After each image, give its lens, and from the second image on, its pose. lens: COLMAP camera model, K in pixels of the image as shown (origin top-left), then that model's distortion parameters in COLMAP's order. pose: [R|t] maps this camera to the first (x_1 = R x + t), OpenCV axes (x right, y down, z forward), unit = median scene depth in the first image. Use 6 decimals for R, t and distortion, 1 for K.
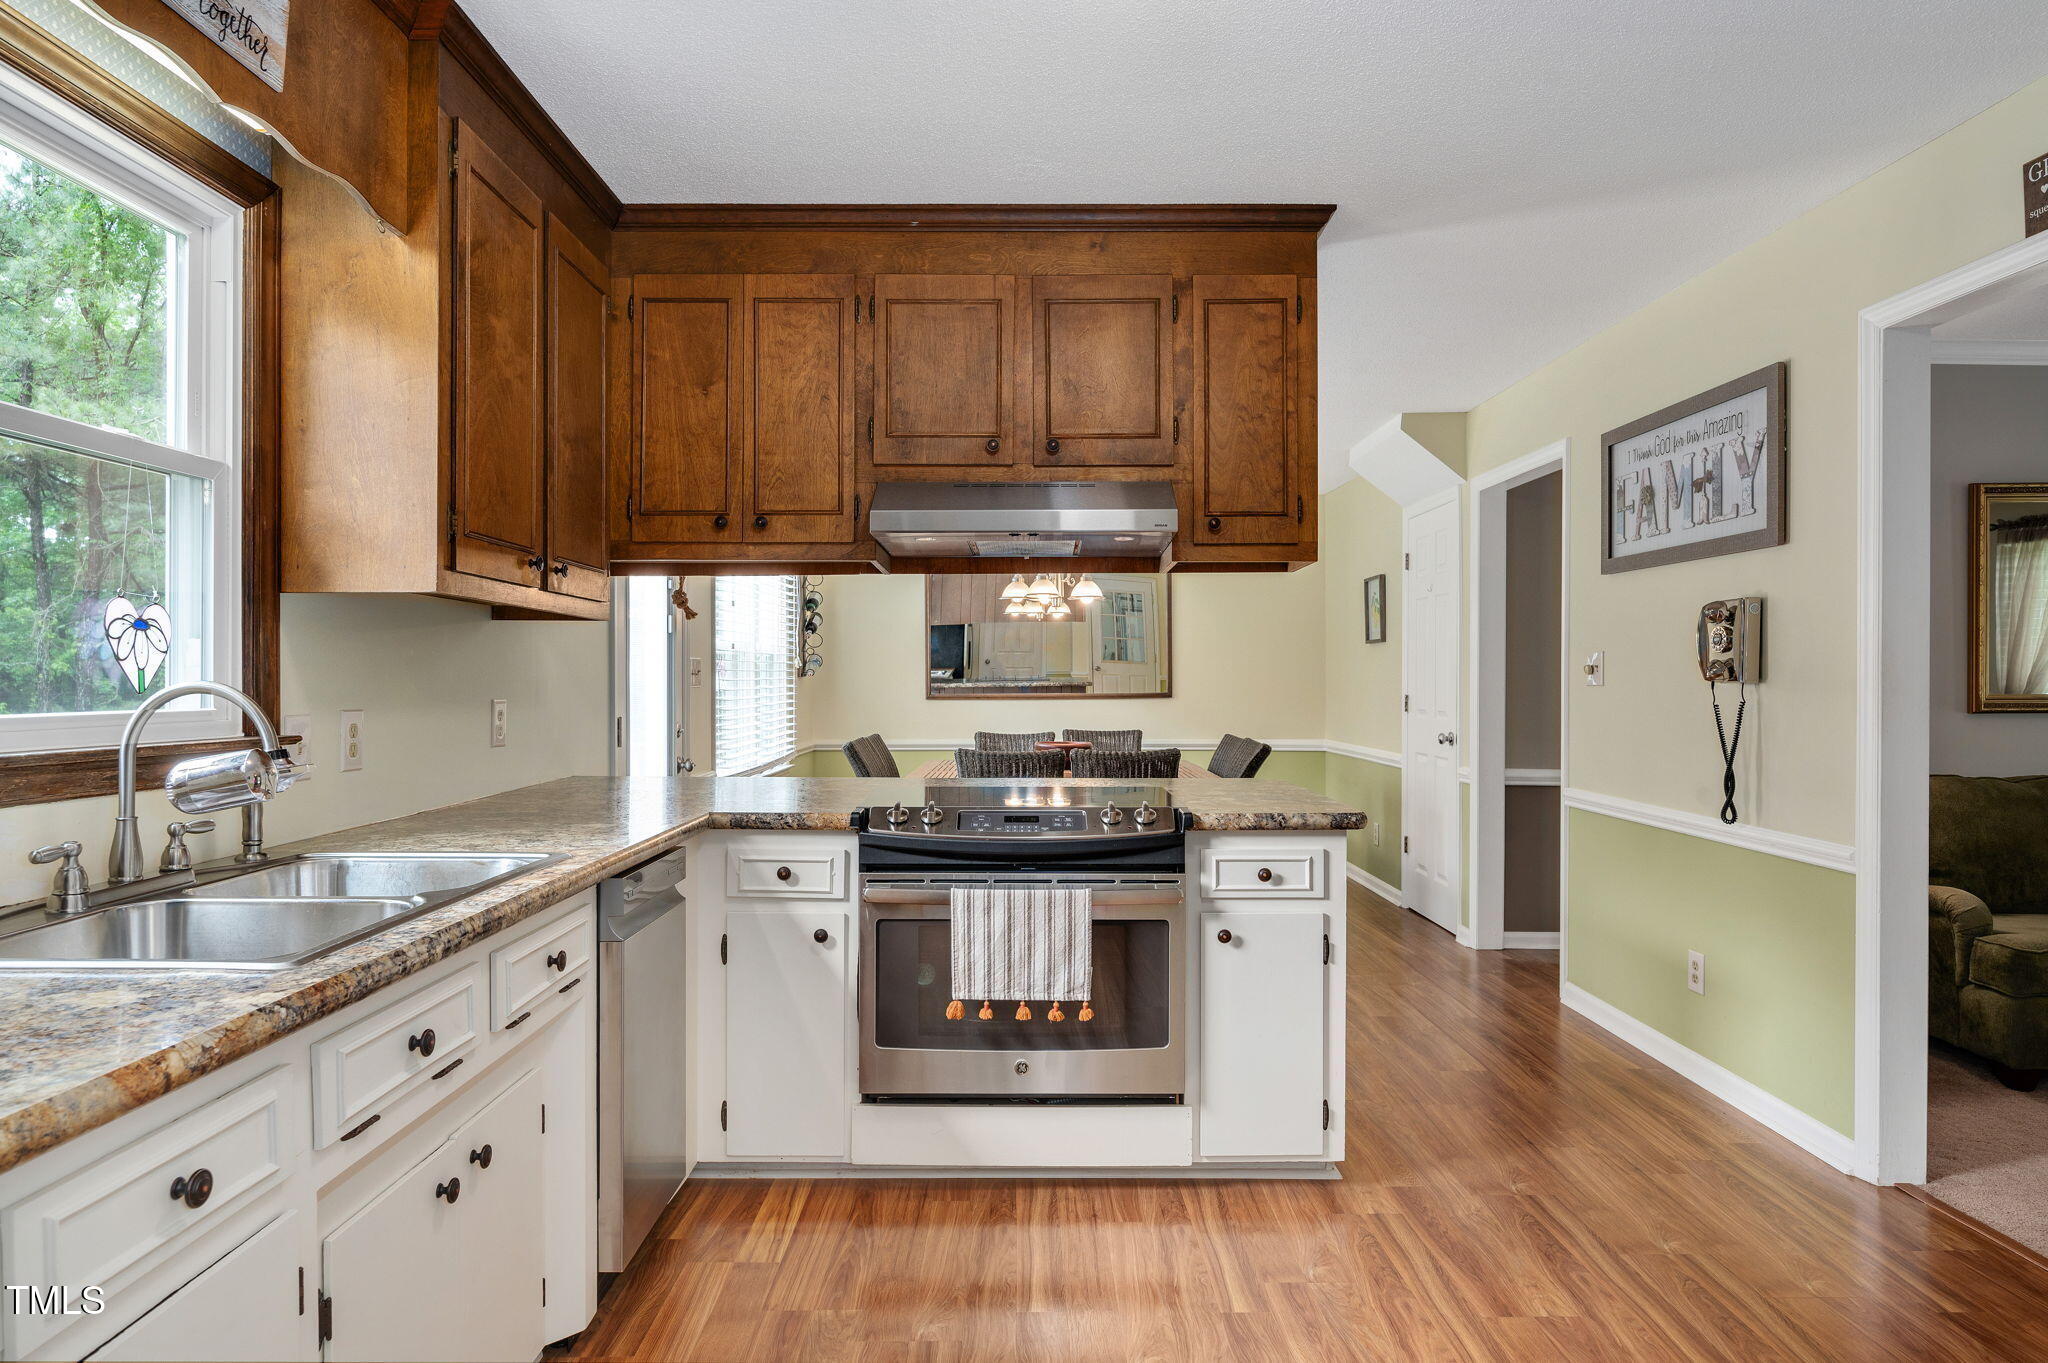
lens RADIAL K [[1217.4, 0, 1017.9], [0, 1217.4, 678.0], [0, 0, 1]] dist [-0.002589, -0.001261]
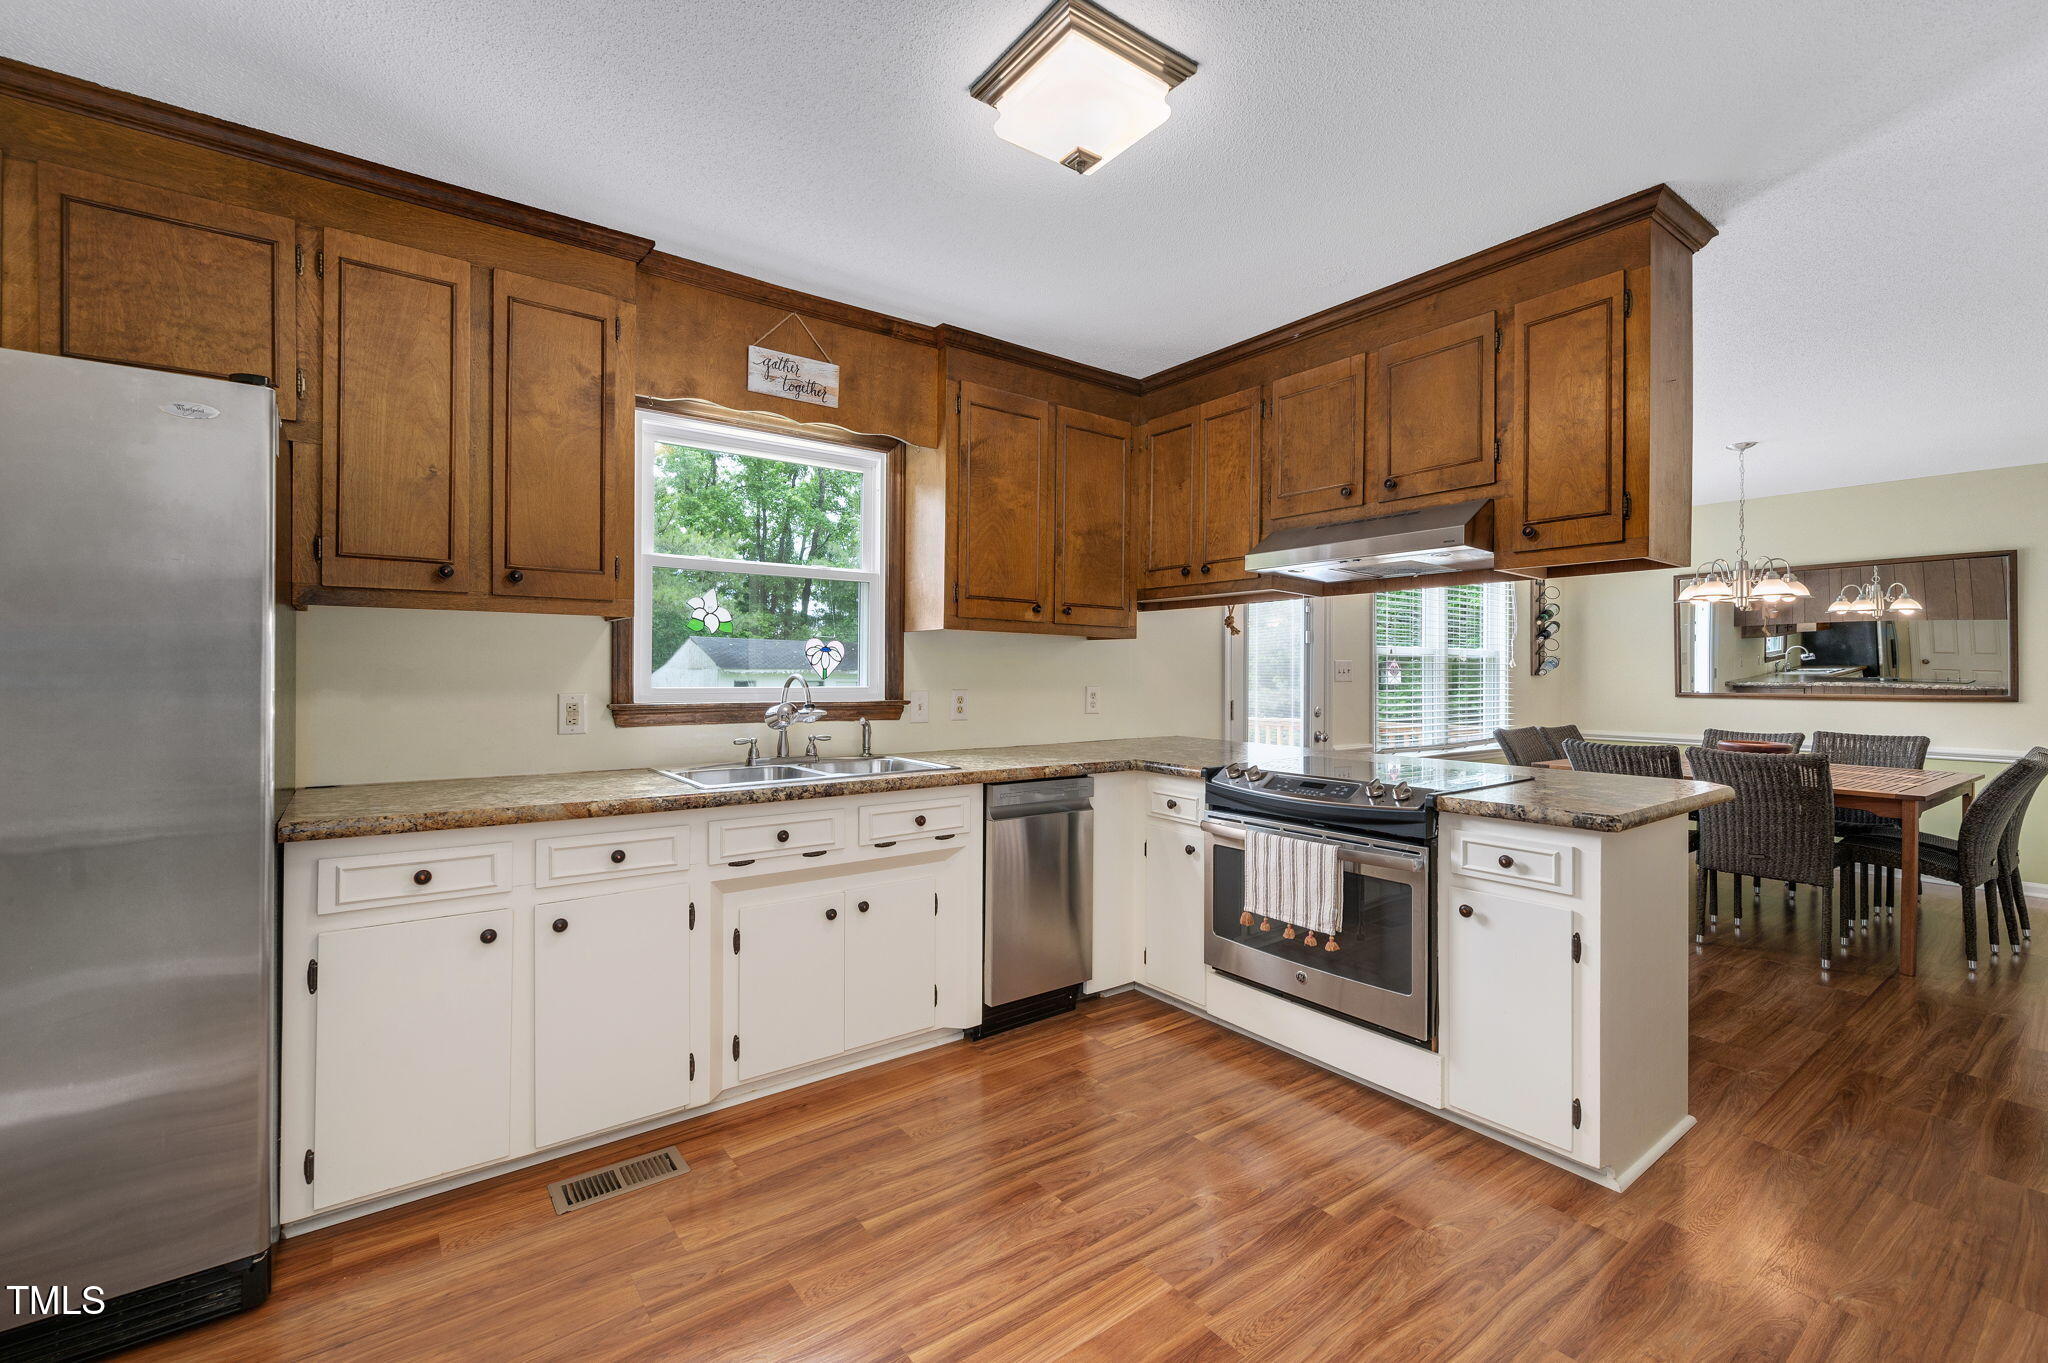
lens RADIAL K [[872.2, 0, 1021.6], [0, 872.2, 668.2], [0, 0, 1]] dist [0.001704, 0.000258]
pose [[0.601692, -0.001527, -0.798727, 0.557069], [-0.005246, 0.999969, -0.005864, -0.000135], [0.798711, 0.007719, 0.601665, 0.203659]]
